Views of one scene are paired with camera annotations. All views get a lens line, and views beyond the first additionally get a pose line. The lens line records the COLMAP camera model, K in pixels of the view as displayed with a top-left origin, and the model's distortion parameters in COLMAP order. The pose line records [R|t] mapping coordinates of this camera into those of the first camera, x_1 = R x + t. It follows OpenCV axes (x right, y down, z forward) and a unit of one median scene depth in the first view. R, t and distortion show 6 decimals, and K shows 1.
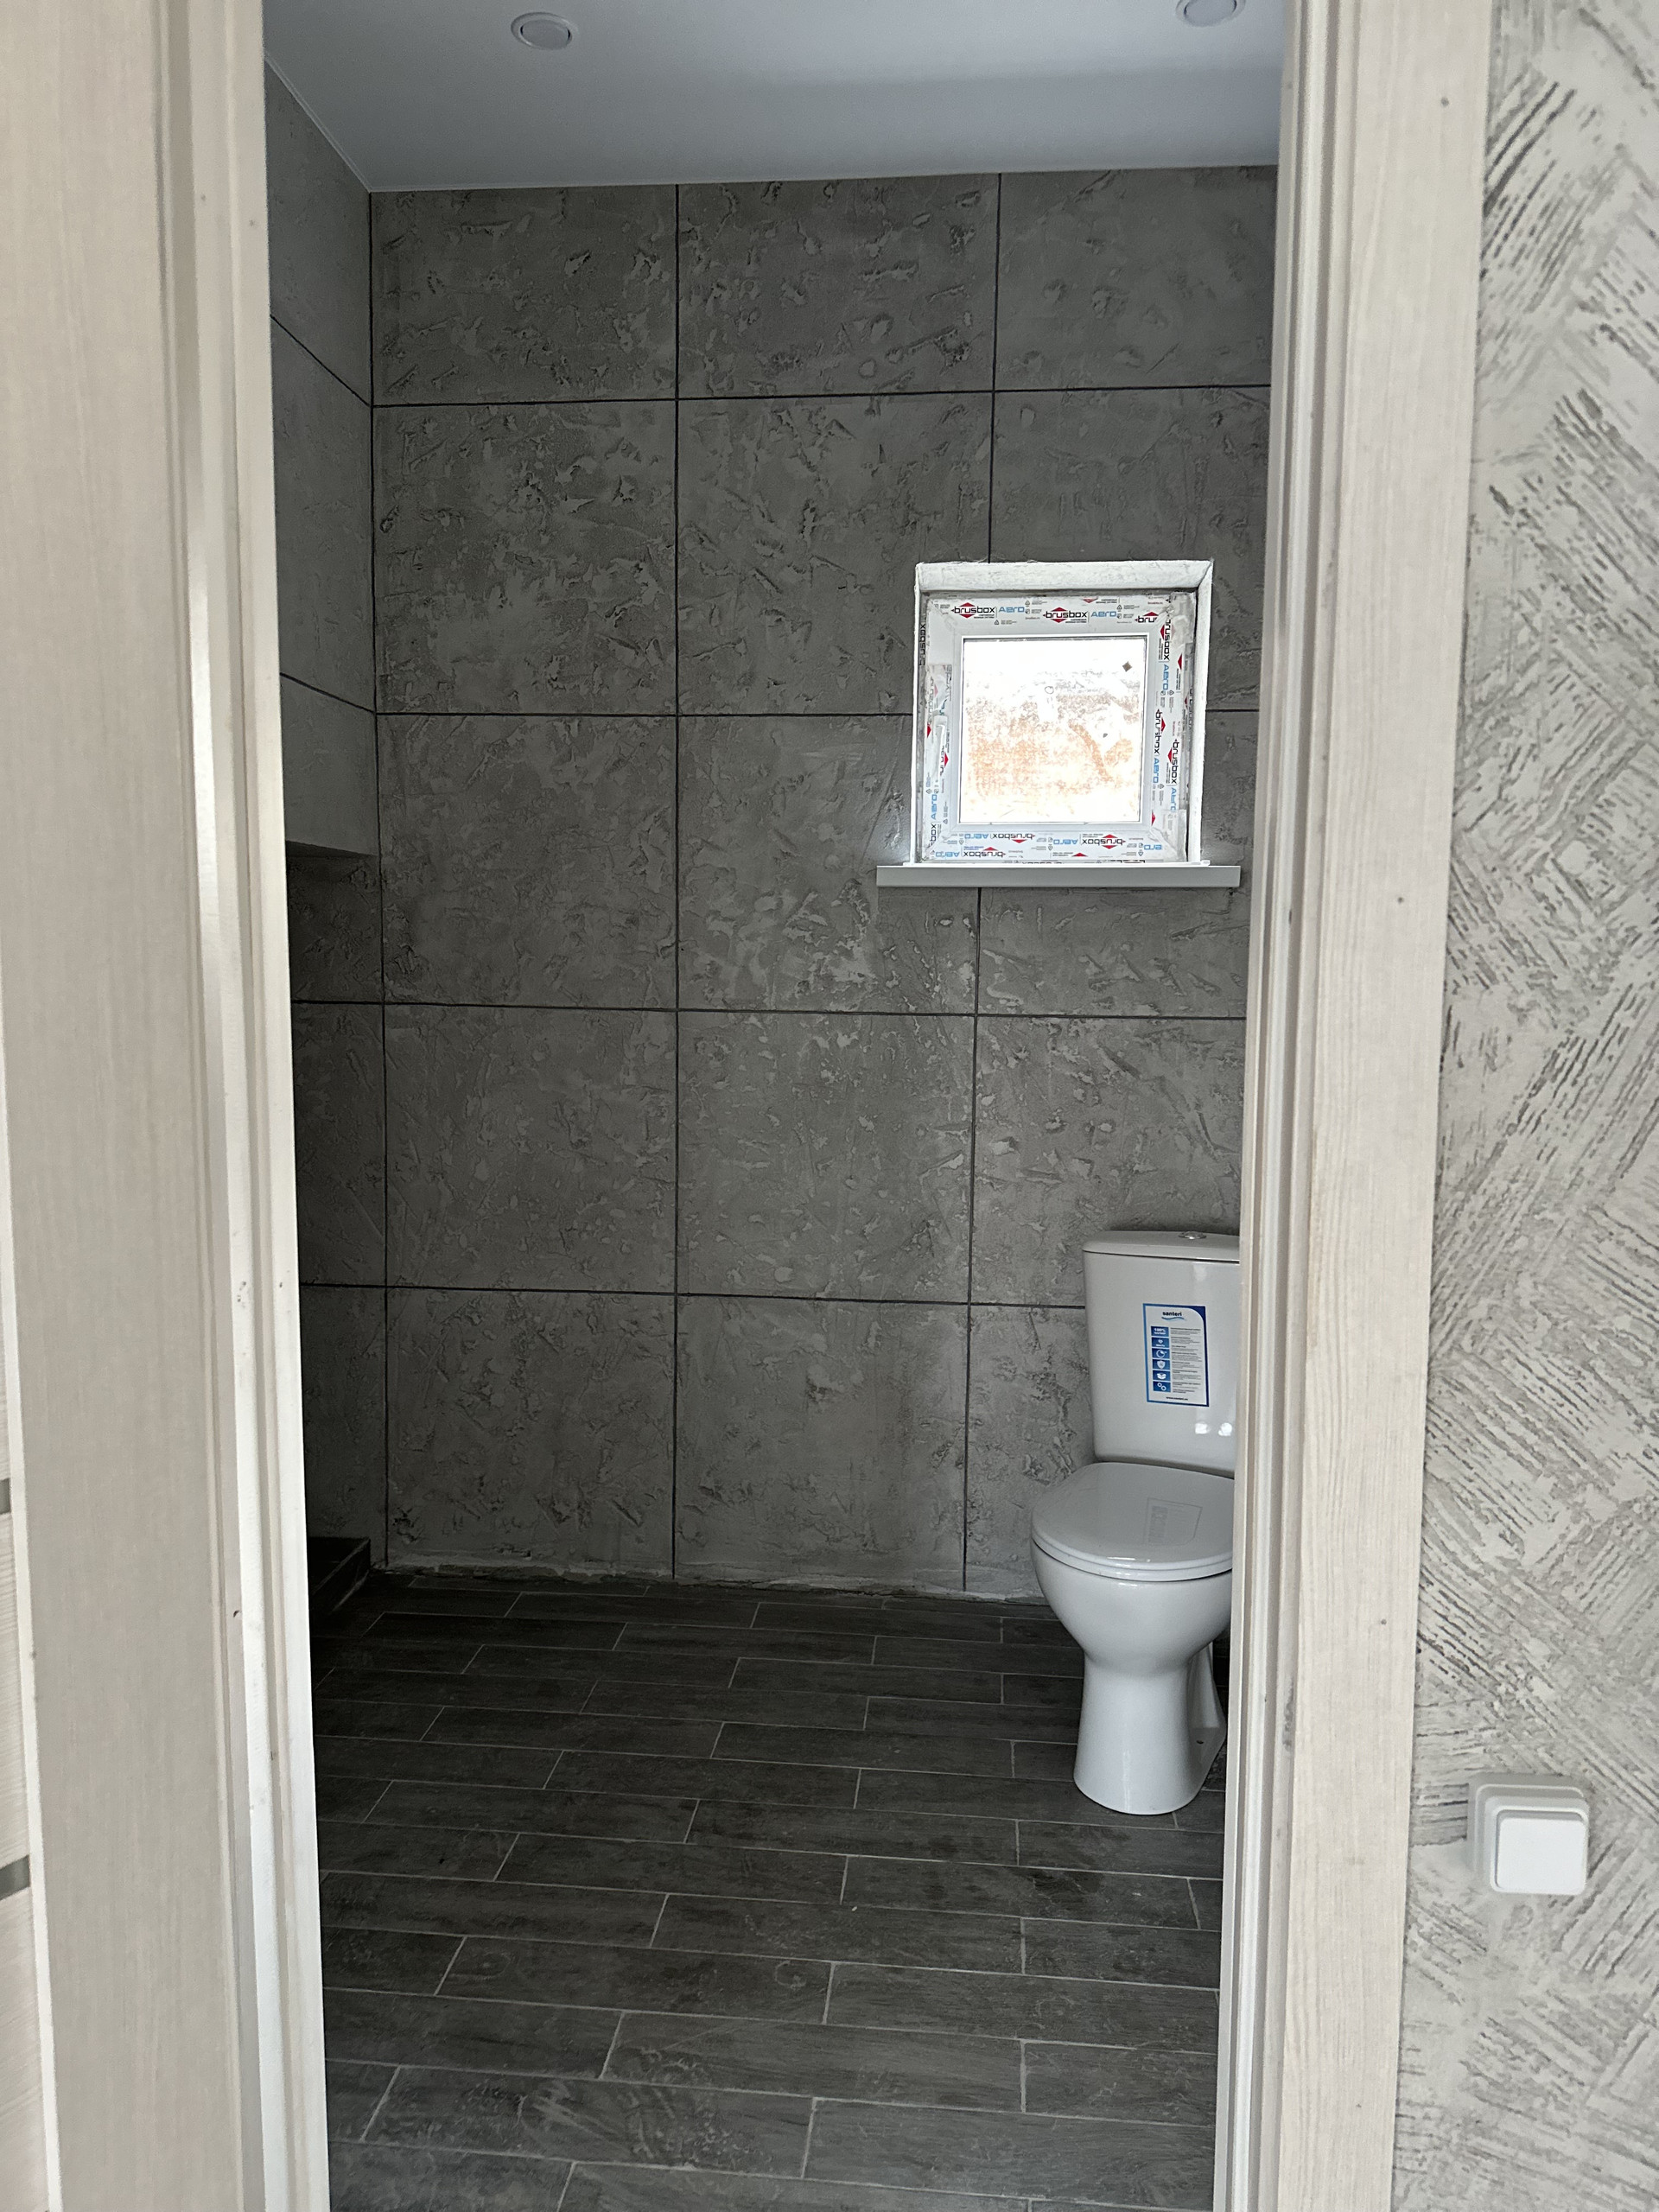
lens RADIAL K [[1530.4, 0, 832.6], [0, 1530.4, 1116.6], [0, 0, 1]] dist [0.173766, -0.303767]
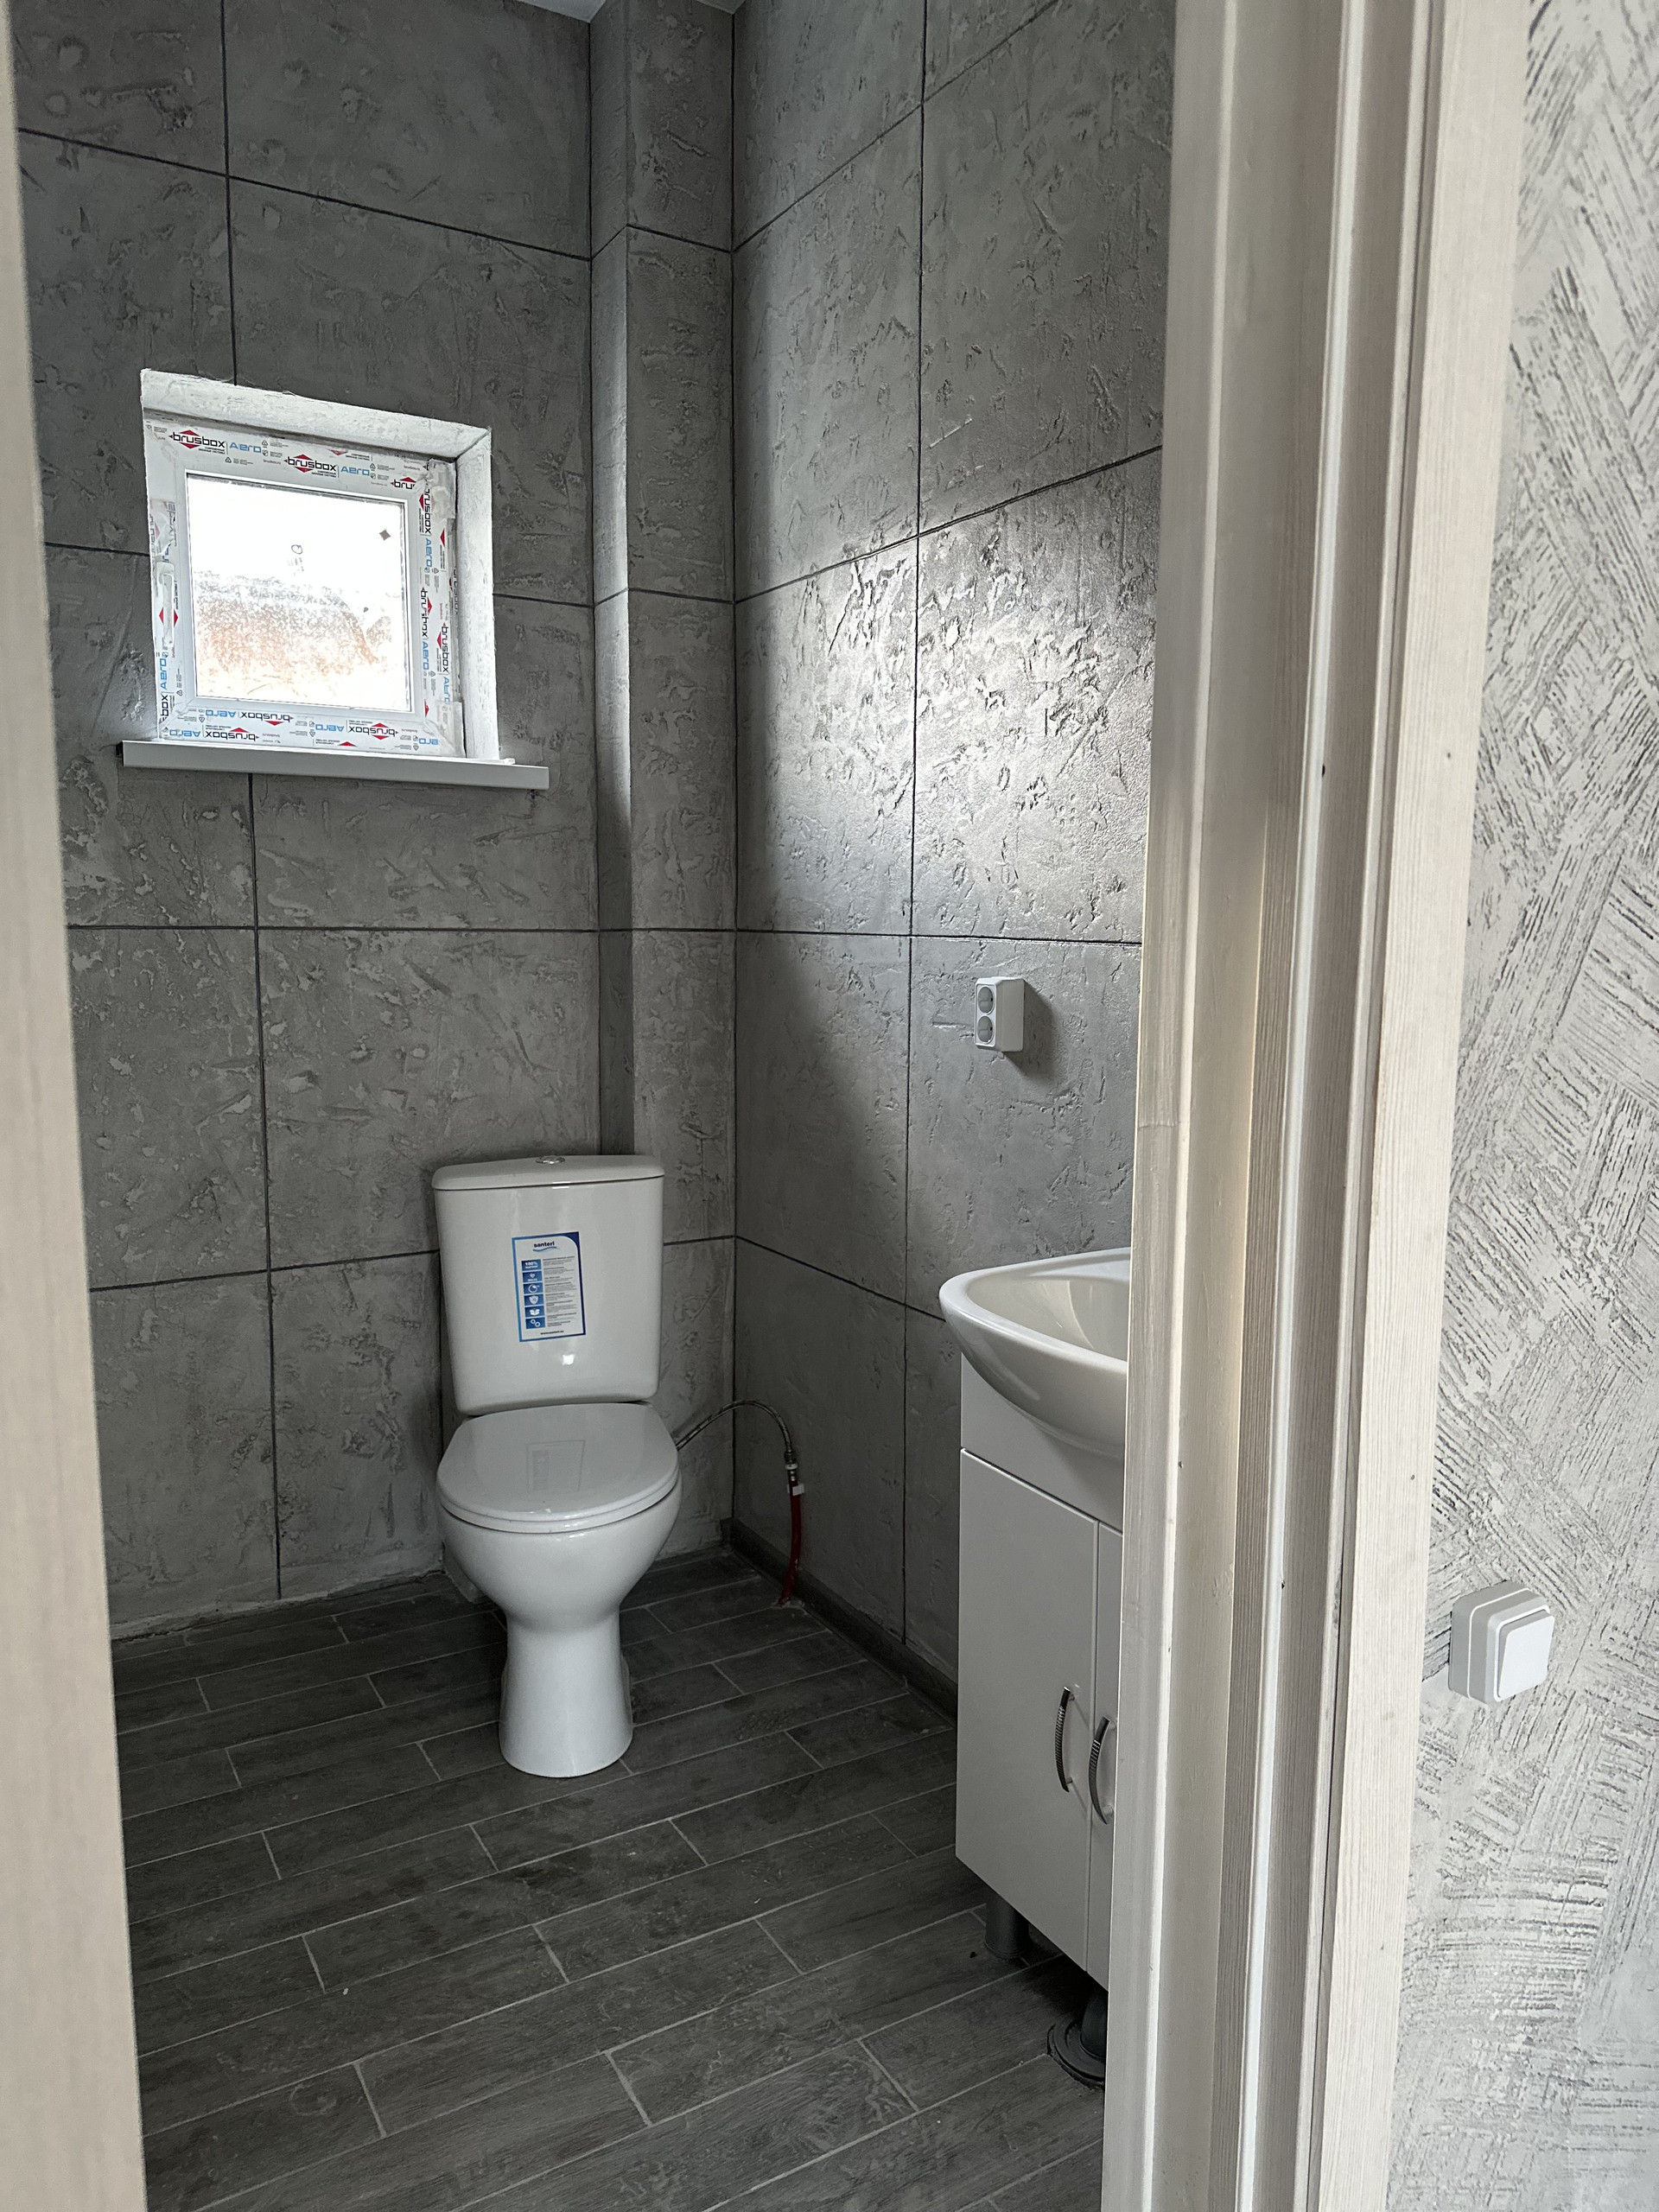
lens RADIAL K [[1543.6, 0, 838.6], [0, 1543.6, 1112.2], [0, 0, 1]] dist [0.107588, -0.170468]
pose [[0.807556, -0.083047, 0.583915, -0.158958], [0.058713, 0.996439, 0.060517, 0.001063], [-0.586862, -0.014587, 0.809556, 0.121767]]
